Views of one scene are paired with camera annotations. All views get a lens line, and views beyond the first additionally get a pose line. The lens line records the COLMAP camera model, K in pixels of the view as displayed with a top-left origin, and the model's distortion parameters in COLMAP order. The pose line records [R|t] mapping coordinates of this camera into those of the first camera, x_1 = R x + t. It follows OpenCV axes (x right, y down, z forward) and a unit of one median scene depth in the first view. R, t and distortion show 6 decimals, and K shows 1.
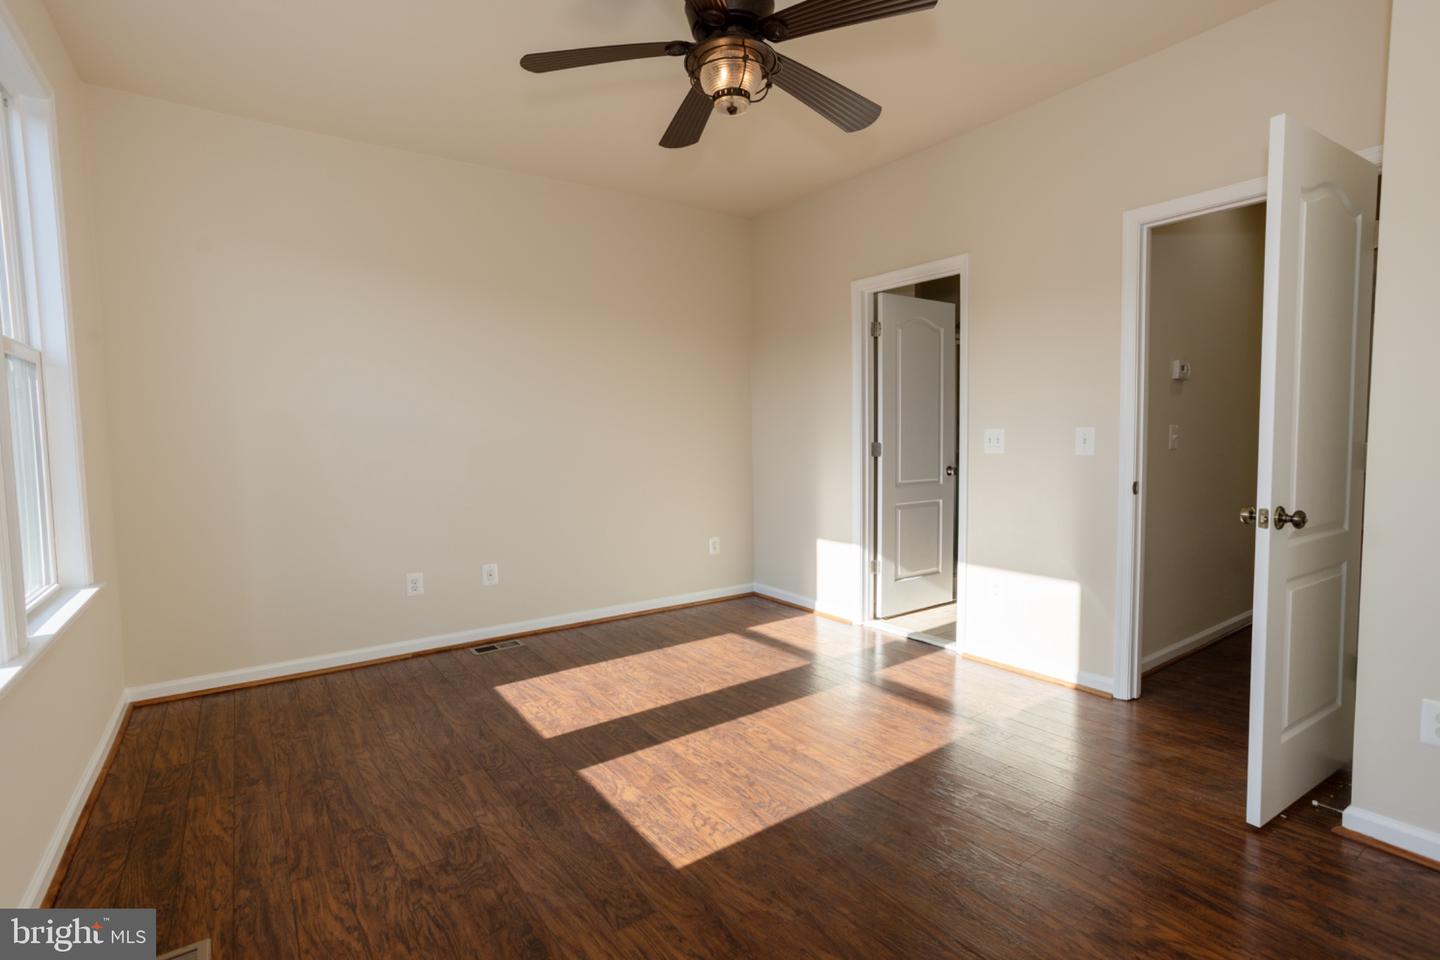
lens RADIAL K [[694.3, 0, 730.6], [0, 694.3, 475.9], [0, 0, 1]] dist [-0.053083, 0.031807]
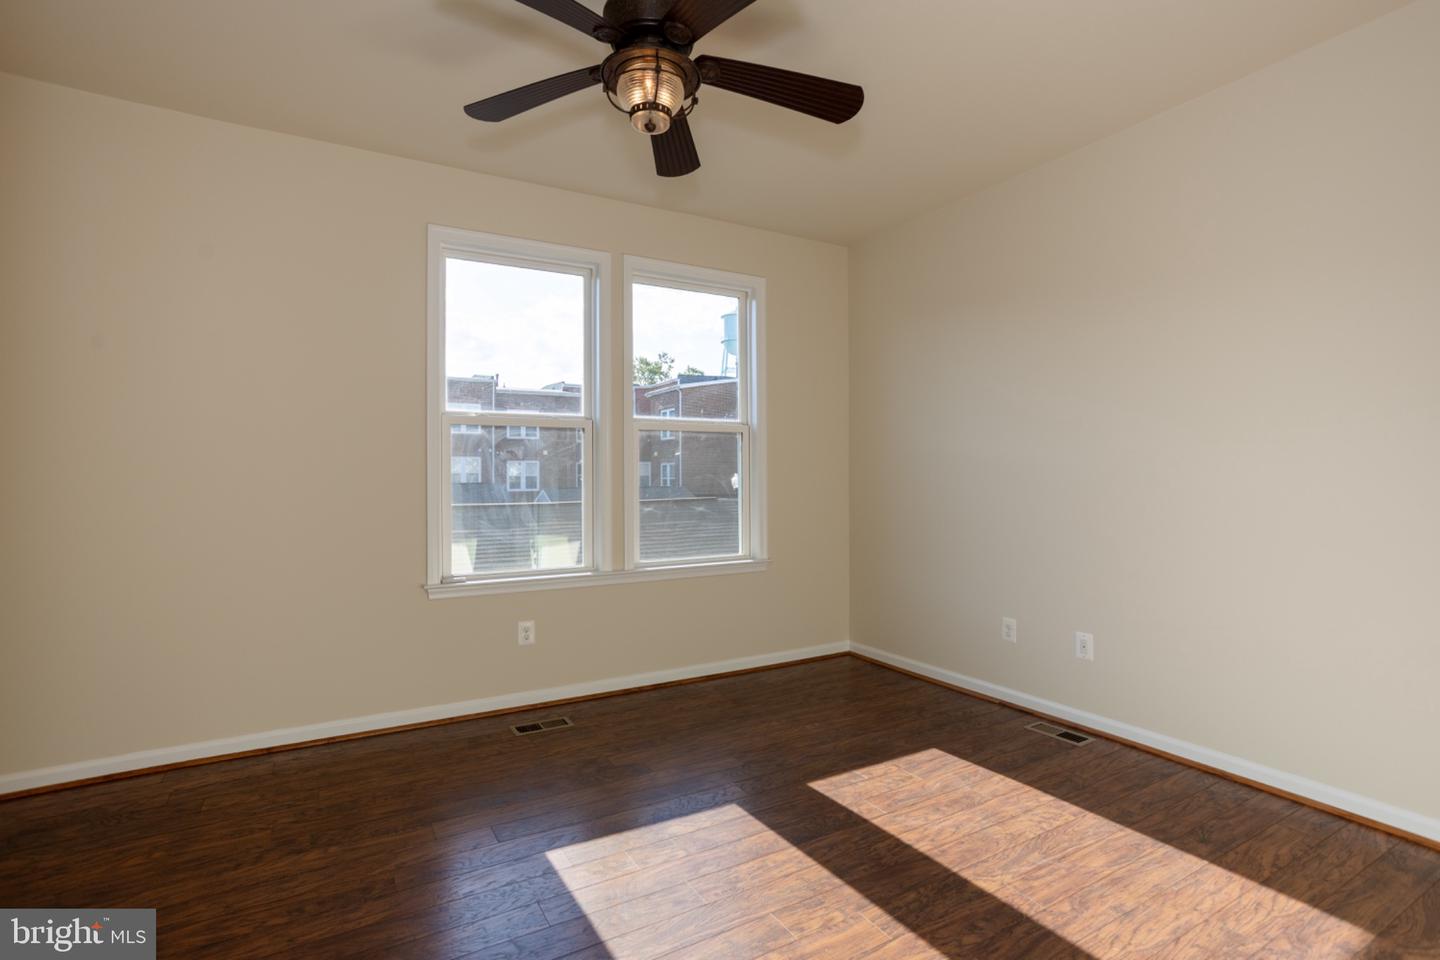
lens RADIAL K [[694.9, 0, 724.0], [0, 694.9, 467.9], [0, 0, 1]] dist [-0.050993, 0.031883]
pose [[-0.097033, 0.003943, -0.995273, 0.692375], [-0.055242, 0.998429, 0.009342, -0.069148], [0.993747, 0.055888, -0.096663, 0.913042]]
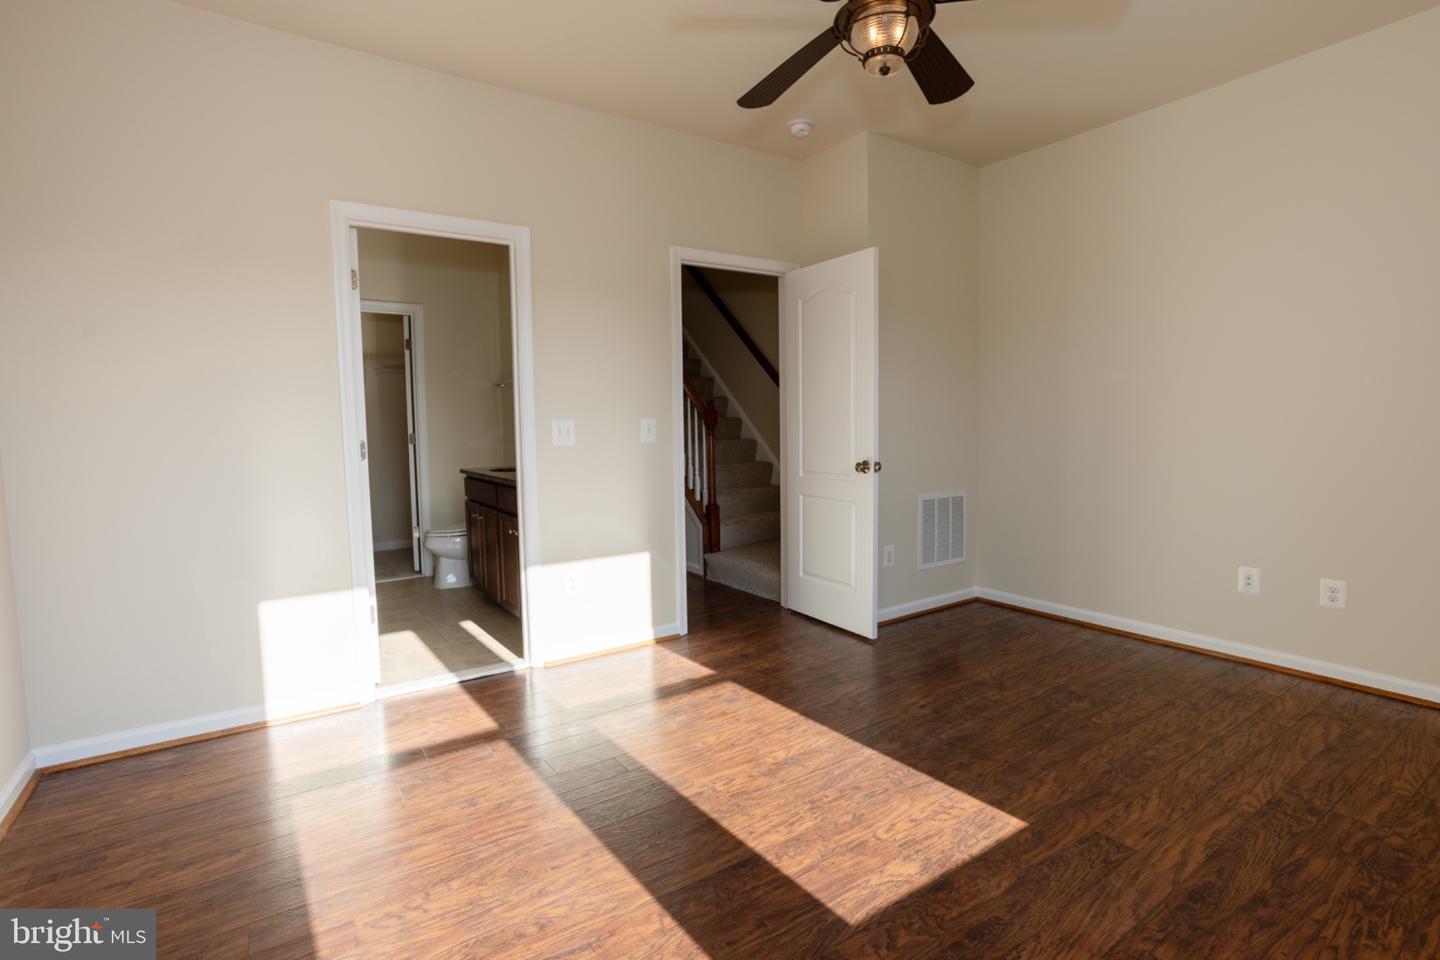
lens RADIAL K [[694.3, 0, 730.6], [0, 694.3, 475.9], [0, 0, 1]] dist [-0.053083, 0.031807]
pose [[0.019081, -0.066518, 0.997603, -0.731693], [0.075478, 0.995033, 0.064903, -0.043699], [-0.996965, 0.074058, 0.024006, 0.924293]]
